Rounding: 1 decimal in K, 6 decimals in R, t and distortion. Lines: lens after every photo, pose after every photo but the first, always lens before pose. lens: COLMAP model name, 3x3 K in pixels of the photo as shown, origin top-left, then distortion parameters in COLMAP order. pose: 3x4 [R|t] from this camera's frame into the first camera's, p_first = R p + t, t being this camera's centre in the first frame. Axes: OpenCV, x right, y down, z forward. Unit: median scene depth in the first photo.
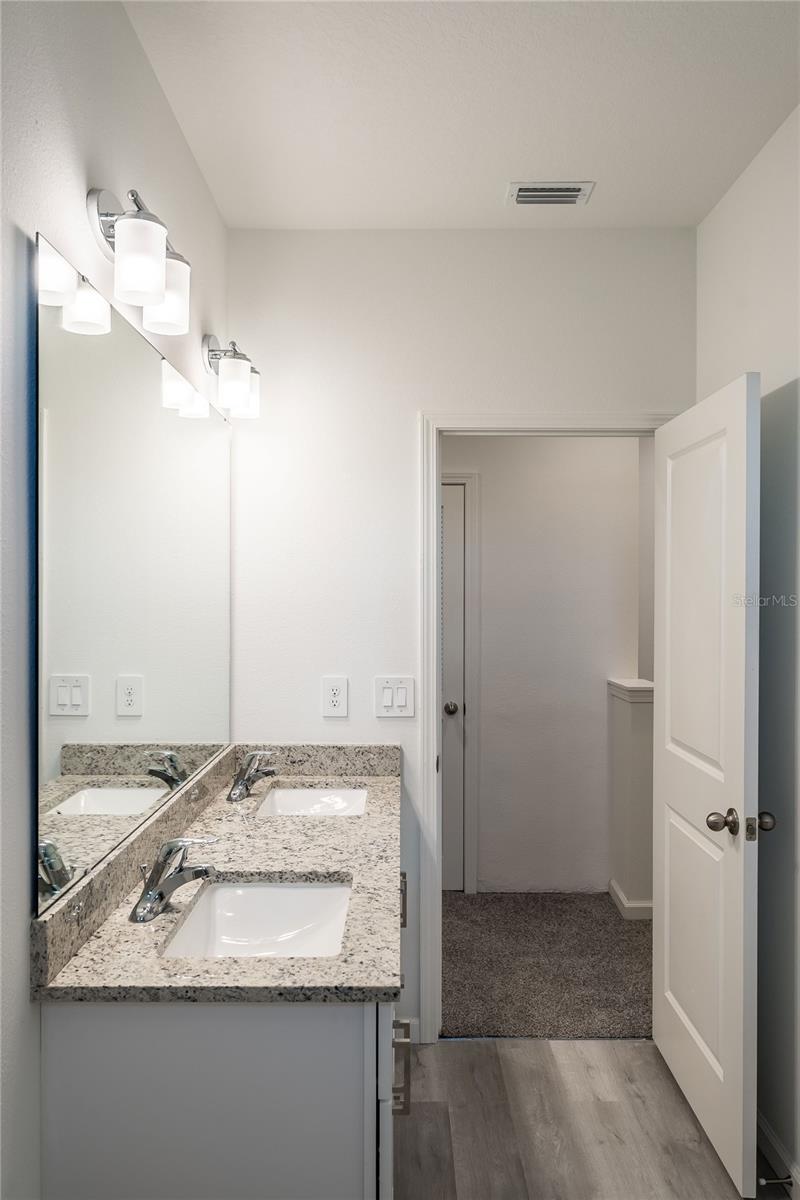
lens RADIAL K [[853.9, 0, 400.0], [0, 853.9, 600.0], [0, 0, 1]] dist [-0.003111, 0.007974]
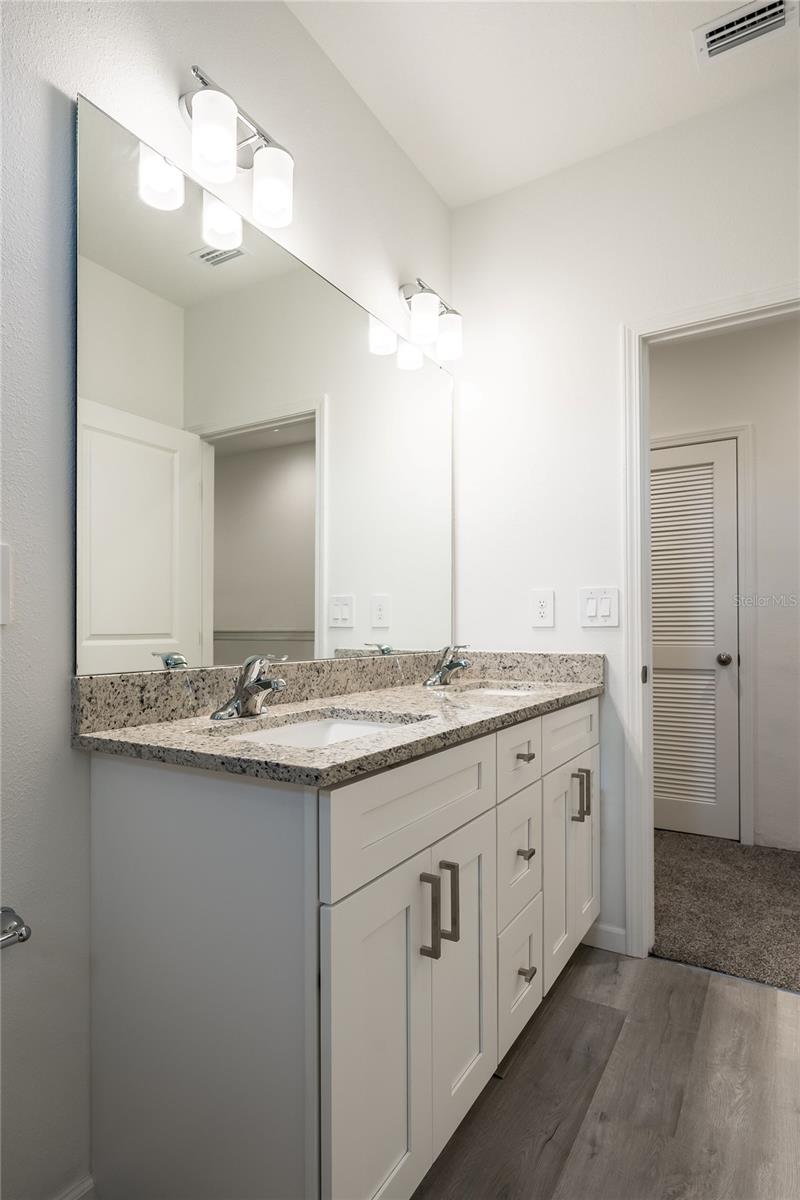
lens RADIAL K [[633.1, 0, 400.9], [0, 633.1, 627.6], [0, 0, 1]] dist [-0.005290, 0.000591]
pose [[0.852092, -0.008912, -0.523317, 0.203031], [0.001332, 0.999889, -0.014859, 0.160827], [0.523391, 0.011965, 0.852009, 0.249834]]
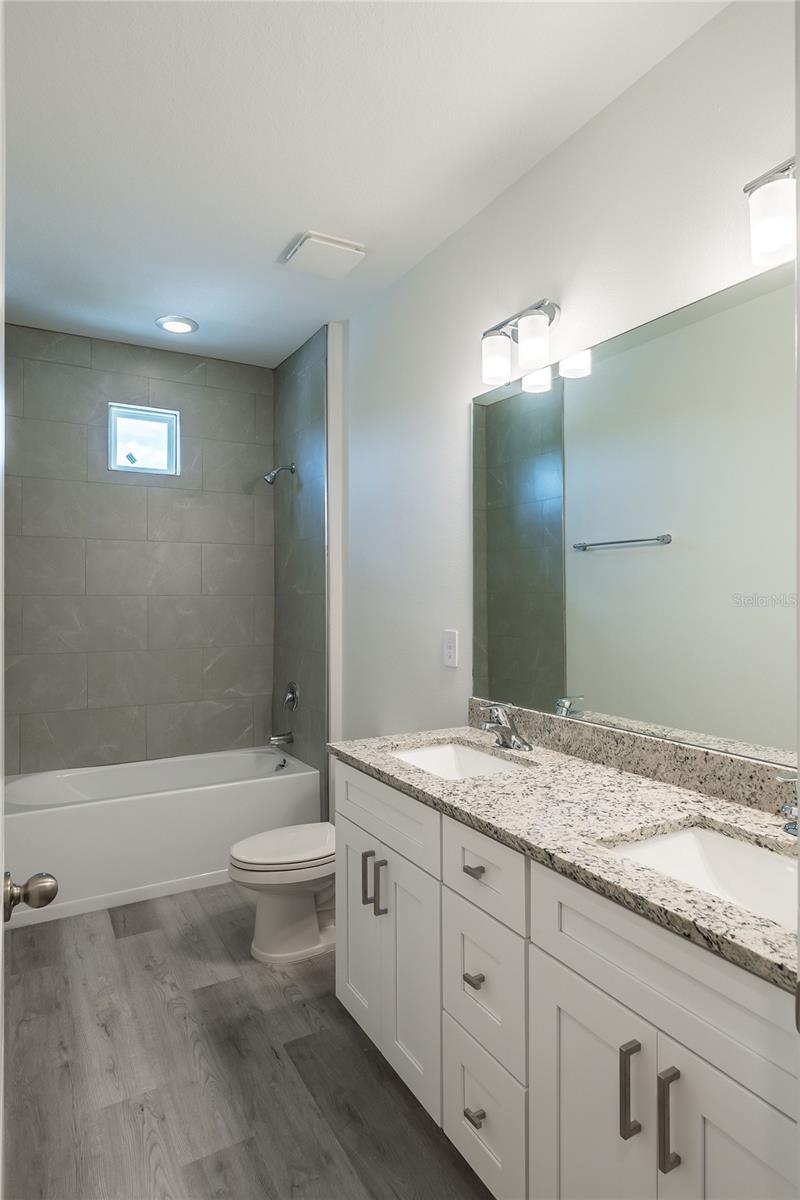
lens RADIAL K [[666.8, 0, 400.0], [0, 666.8, 600.0], [0, 0, 1]] dist [0.001075, 0.000209]
pose [[-0.869791, 0.002460, -0.493415, 0.313309], [-0.005733, 0.999870, 0.015090, 0.044910], [0.493388, 0.015954, -0.869663, 1.229572]]
